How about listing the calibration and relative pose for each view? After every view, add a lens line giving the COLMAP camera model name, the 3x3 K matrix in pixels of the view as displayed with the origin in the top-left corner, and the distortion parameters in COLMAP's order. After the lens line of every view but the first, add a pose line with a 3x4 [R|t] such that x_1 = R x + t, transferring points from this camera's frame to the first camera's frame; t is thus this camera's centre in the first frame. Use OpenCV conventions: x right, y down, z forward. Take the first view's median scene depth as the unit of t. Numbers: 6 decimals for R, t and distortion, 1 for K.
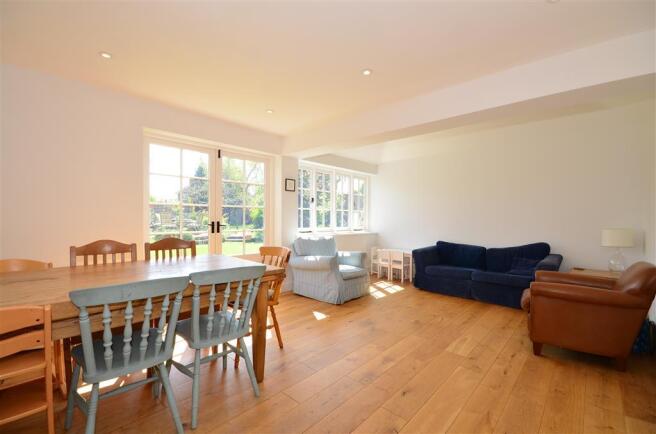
lens RADIAL K [[286.1, 0, 327.5], [0, 286.1, 218.8], [0, 0, 1]] dist [-0.008064, -0.003065]
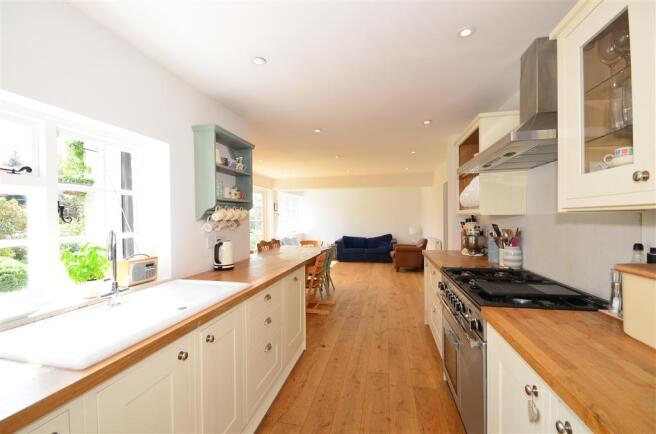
lens RADIAL K [[286.1, 0, 327.8], [0, 286.1, 217.2], [0, 0, 1]] dist [-0.008064, -0.003065]
pose [[0.859728, -0.018000, 0.510436, -0.854537], [0.022108, 0.999754, -0.001980, -0.055698], [-0.510274, 0.012987, 0.859914, -0.721881]]
